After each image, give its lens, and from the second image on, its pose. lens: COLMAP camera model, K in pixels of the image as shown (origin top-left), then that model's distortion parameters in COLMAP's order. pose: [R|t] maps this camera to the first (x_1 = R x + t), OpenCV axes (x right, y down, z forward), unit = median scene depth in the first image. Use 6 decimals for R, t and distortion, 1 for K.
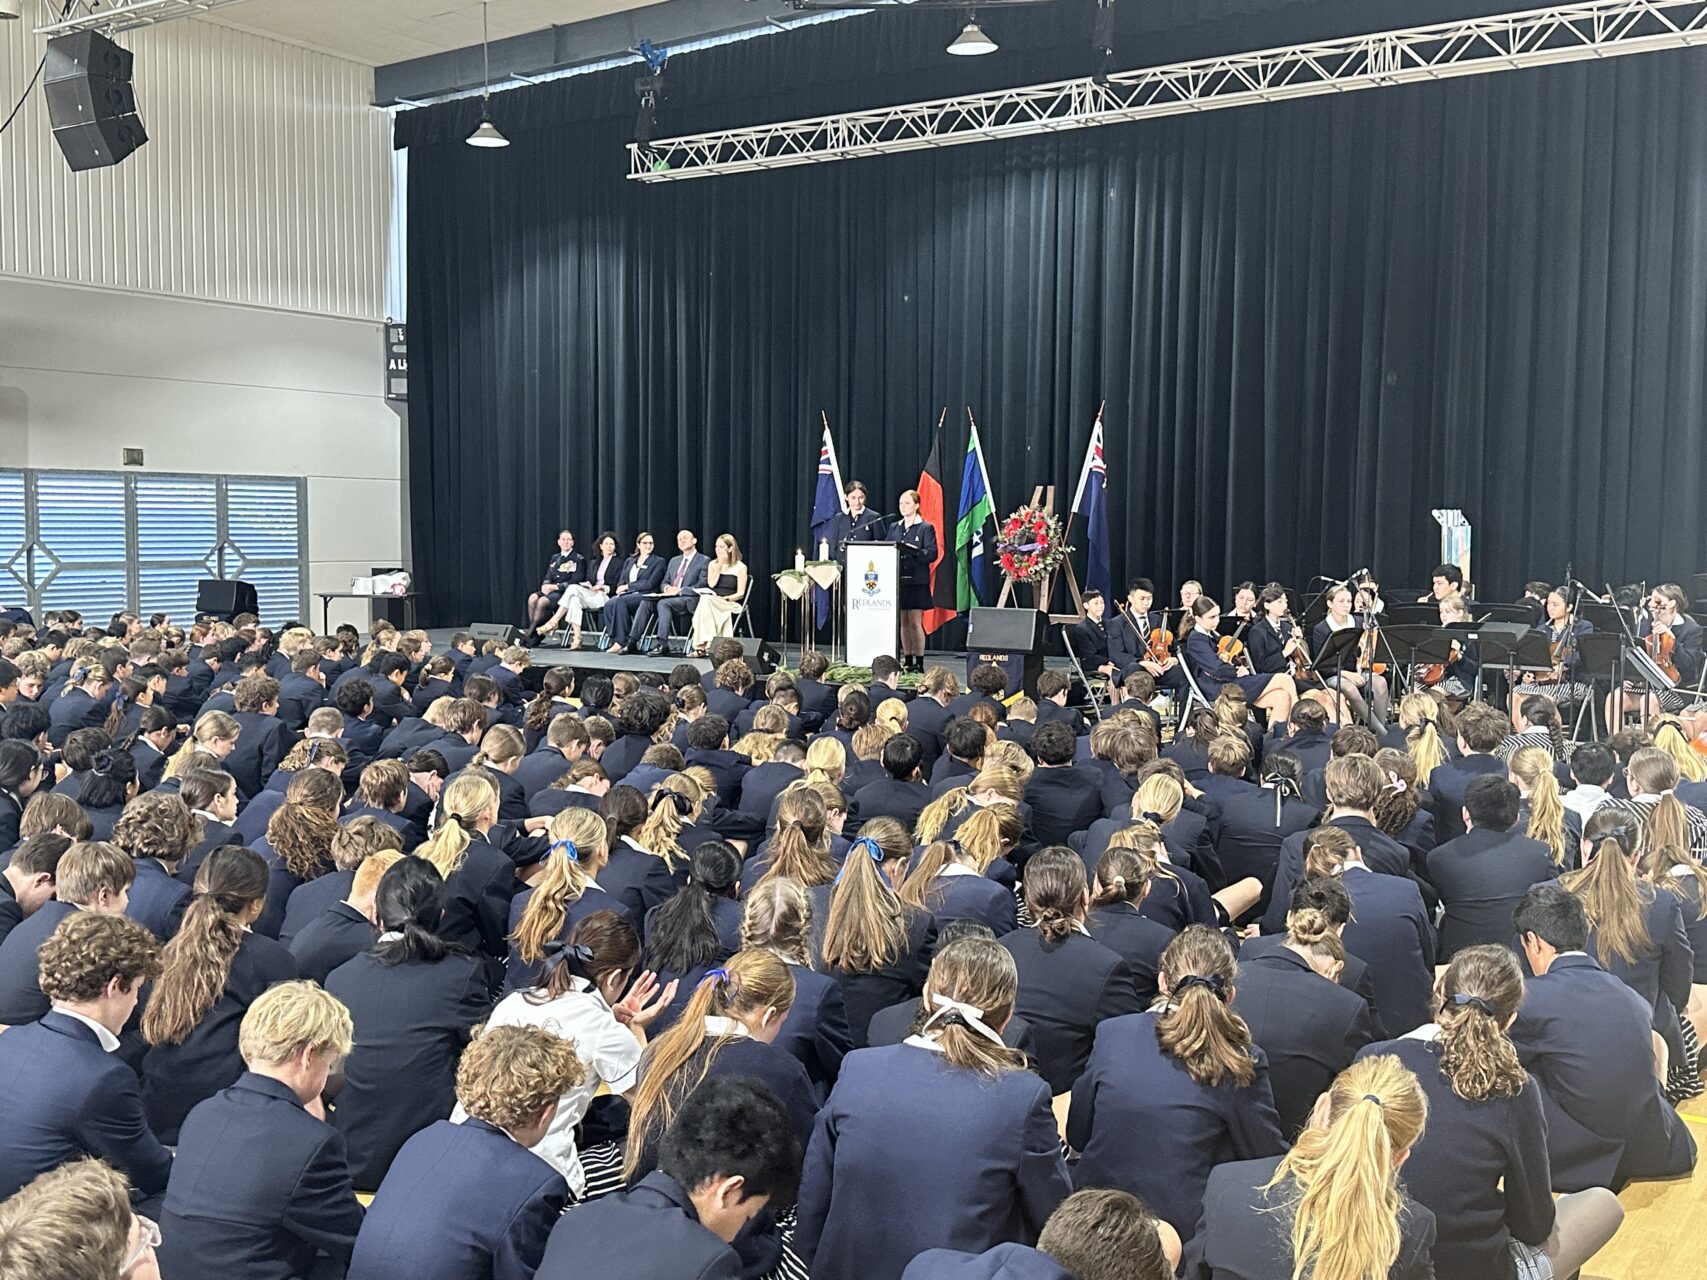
lens RADIAL K [[1826.9, 0, 841.7], [0, 1826.9, 647.0], [0, 0, 1]] dist [0.089384, 0.000000]
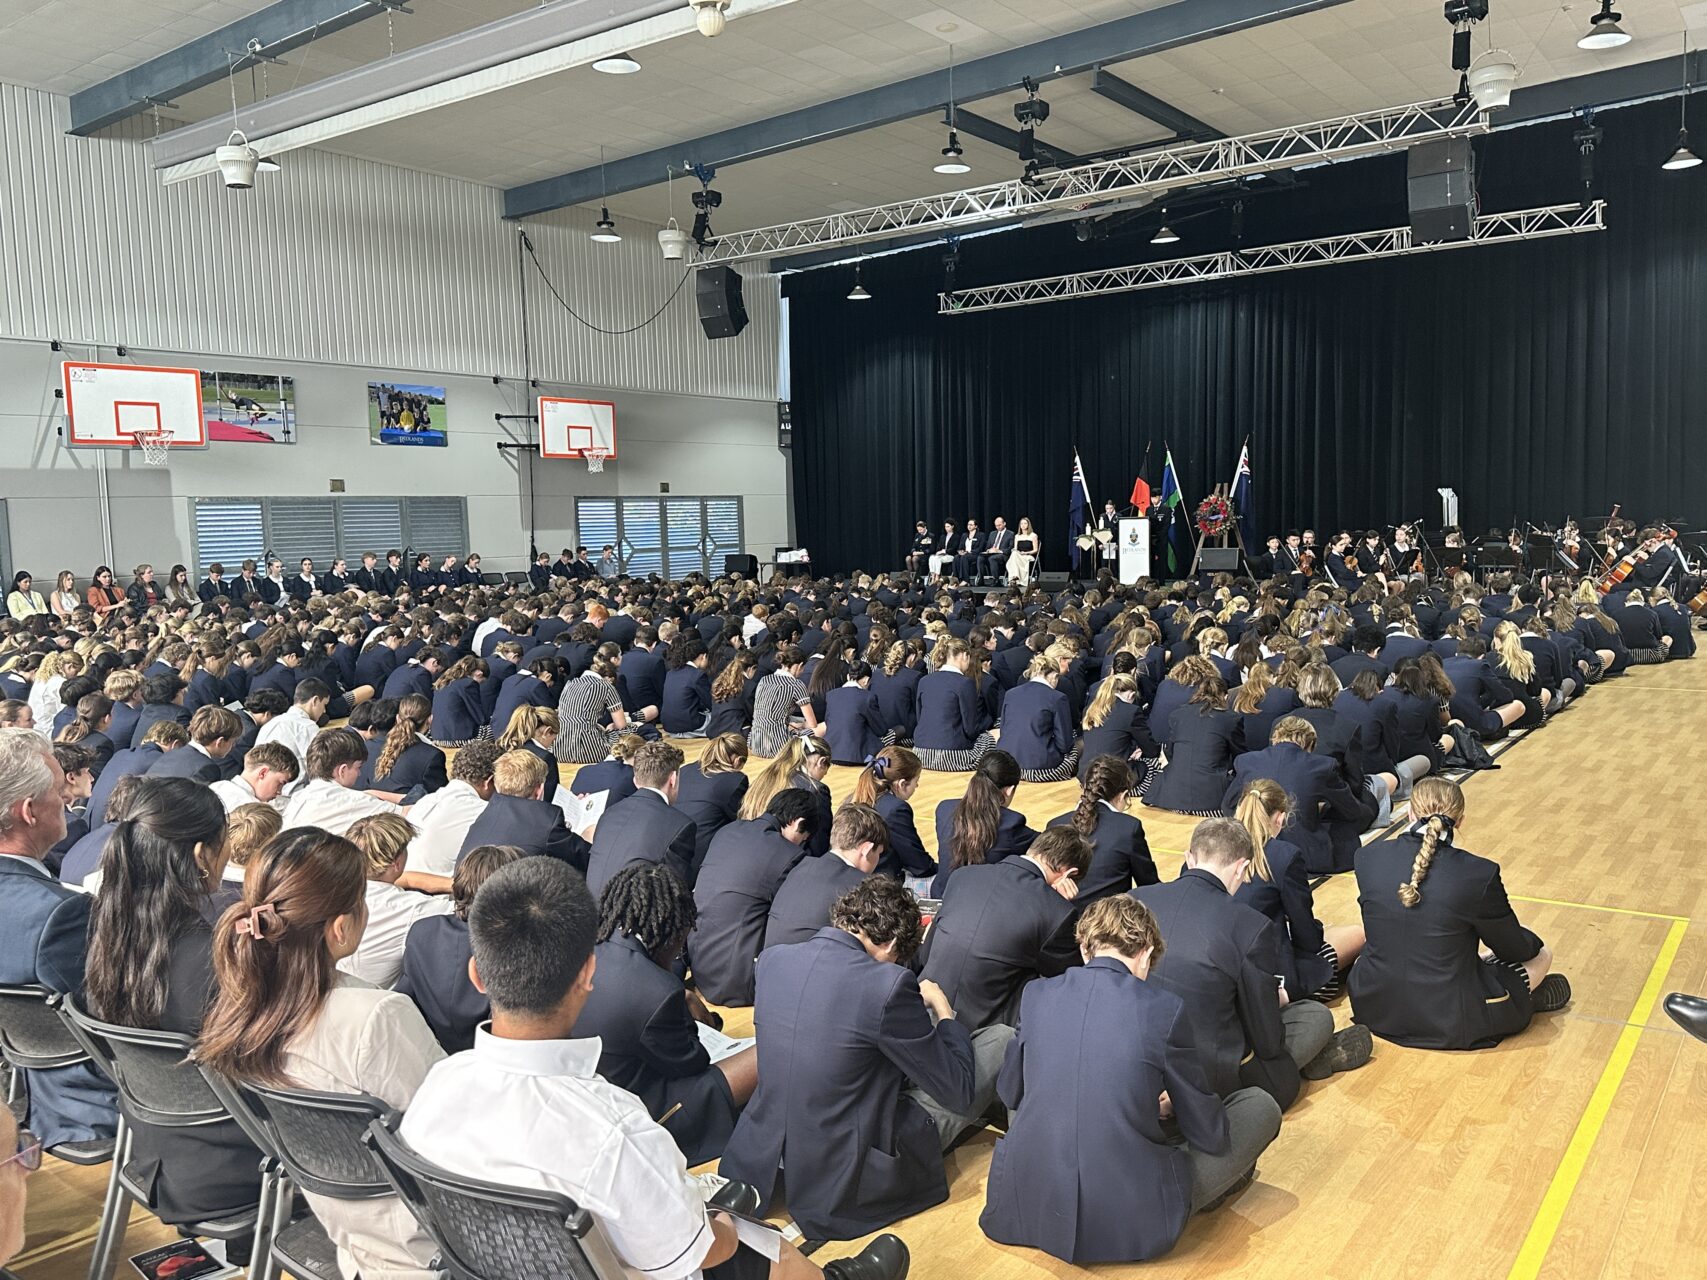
lens RADIAL K [[1434.2, 0, 815.5], [0, 1434.2, 660.9], [0, 0, 1]] dist [0.096230, -0.134360]
pose [[0.998372, -0.032084, -0.047149, -0.202976], [0.033595, 0.998935, 0.031614, 0.026610], [0.046084, -0.033146, 0.998387, -0.412195]]
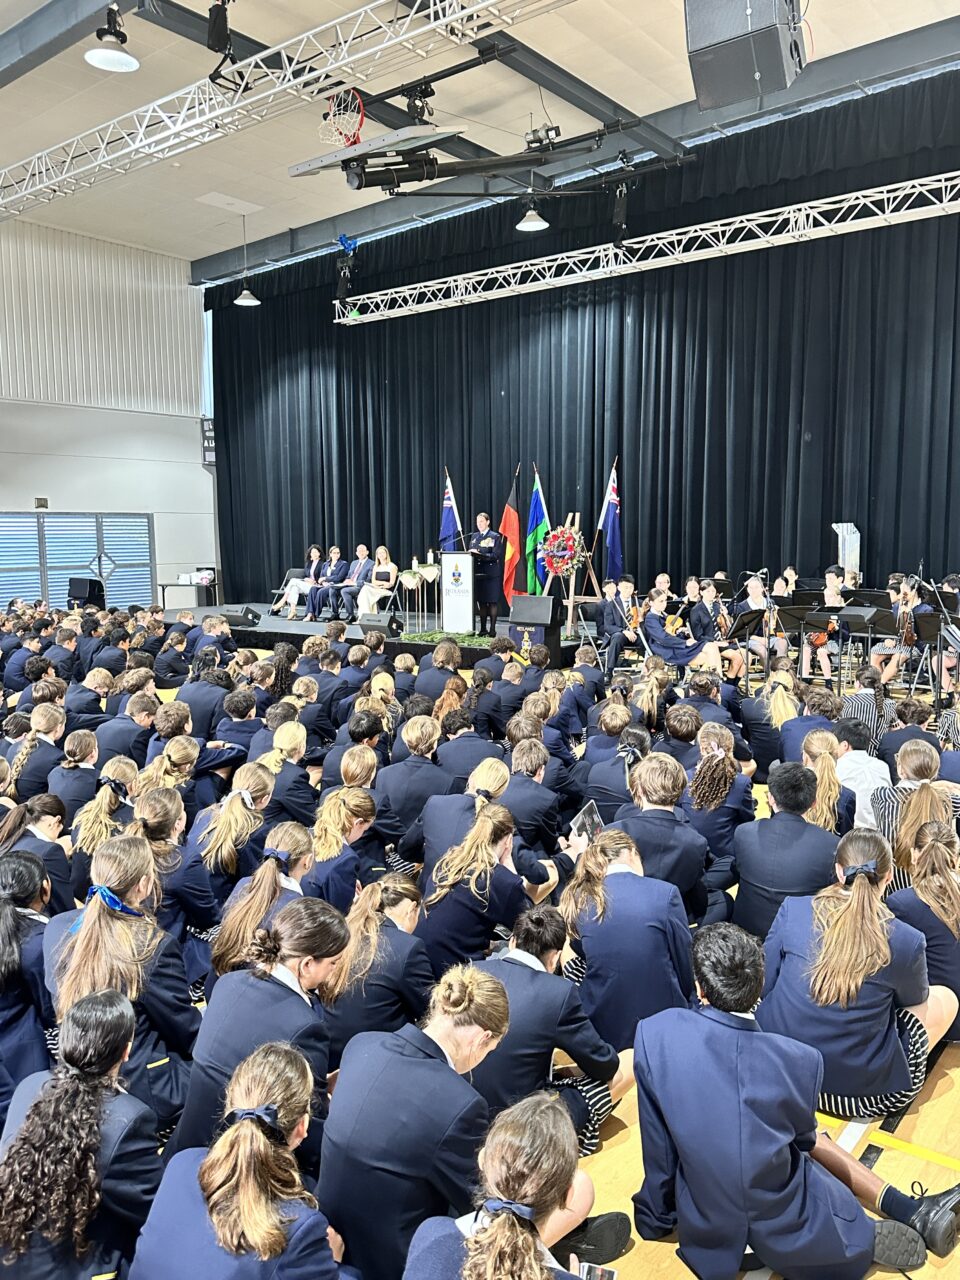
lens RADIAL K [[1019.8, 0, 474.0], [0, 1019.8, 649.8], [0, 0, 1]] dist [0.051494, -0.005627]
pose [[0.997426, -0.007711, -0.071285, 0.076126], [0.011140, 0.998793, 0.047834, -0.013164], [0.070830, -0.048505, 0.996308, 0.119333]]
